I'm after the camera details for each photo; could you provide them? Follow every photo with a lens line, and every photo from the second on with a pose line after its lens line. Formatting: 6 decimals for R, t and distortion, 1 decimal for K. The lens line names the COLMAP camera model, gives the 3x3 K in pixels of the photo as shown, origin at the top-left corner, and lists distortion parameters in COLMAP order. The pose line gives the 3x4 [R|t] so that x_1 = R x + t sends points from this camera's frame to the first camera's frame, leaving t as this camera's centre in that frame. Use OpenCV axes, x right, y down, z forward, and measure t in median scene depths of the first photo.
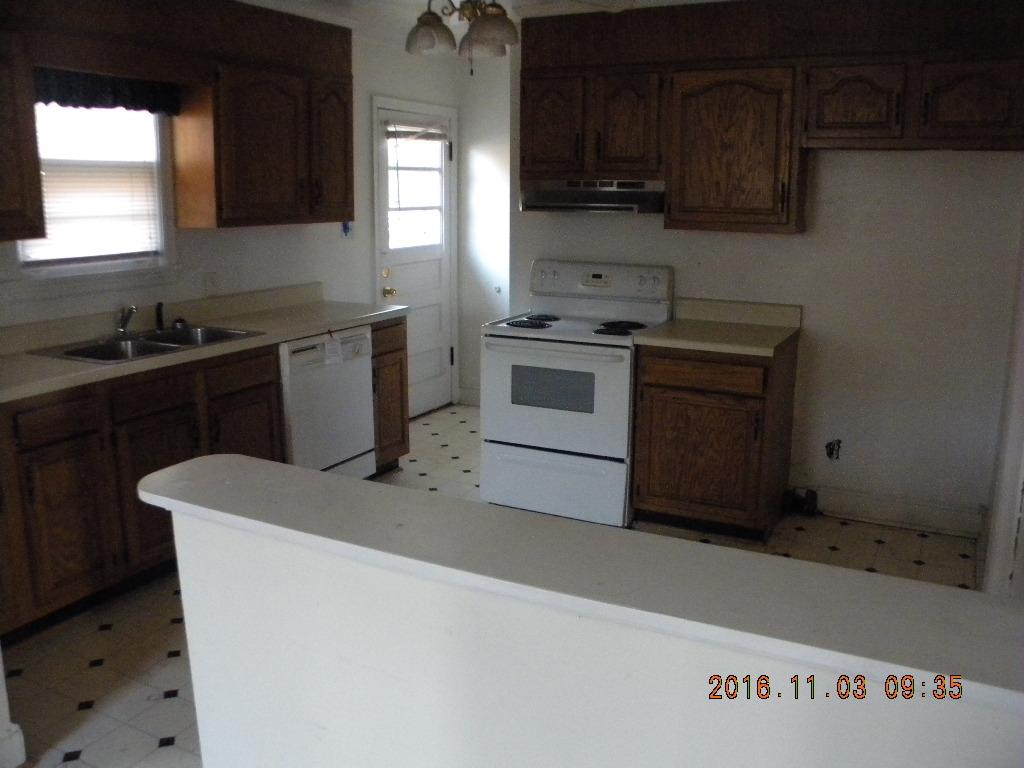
lens RADIAL K [[910.0, 0, 512.0], [0, 910.0, 384.0], [0, 0, 1]] dist [-0.157724, 0.110226]
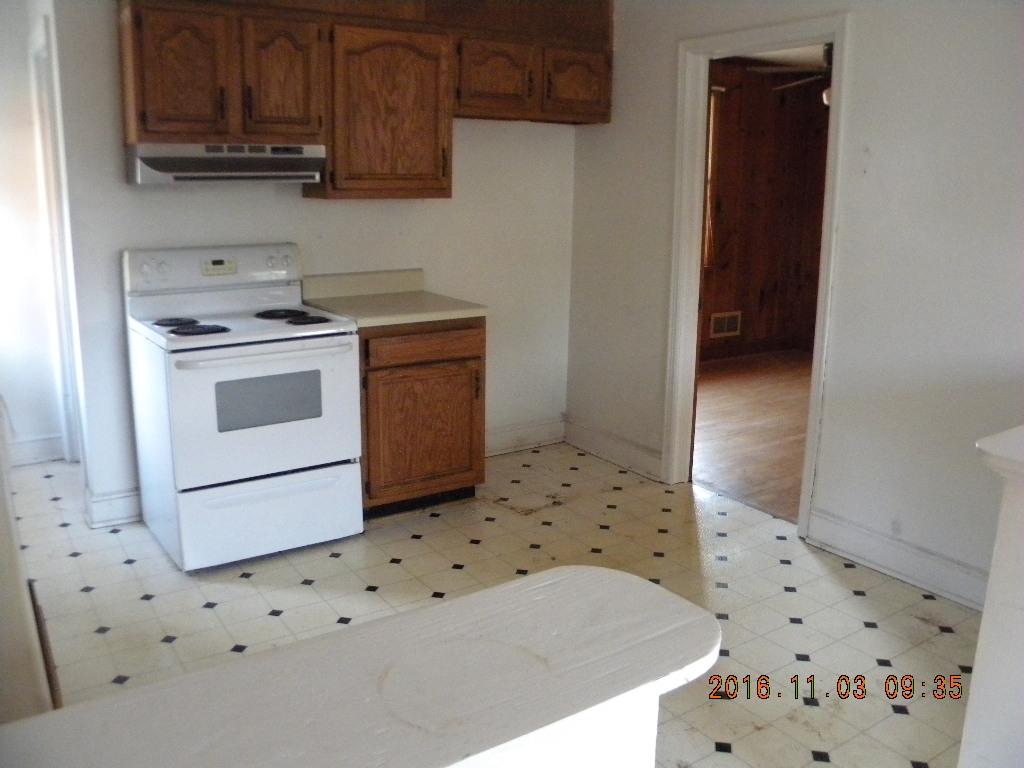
lens RADIAL K [[910.0, 0, 512.0], [0, 910.0, 384.0], [0, 0, 1]] dist [-0.157724, 0.110226]
pose [[0.452701, -0.199587, 0.869038, -0.583699], [0.178118, 0.975225, 0.131189, -0.080075], [-0.873691, 0.095402, 0.477036, 0.446367]]
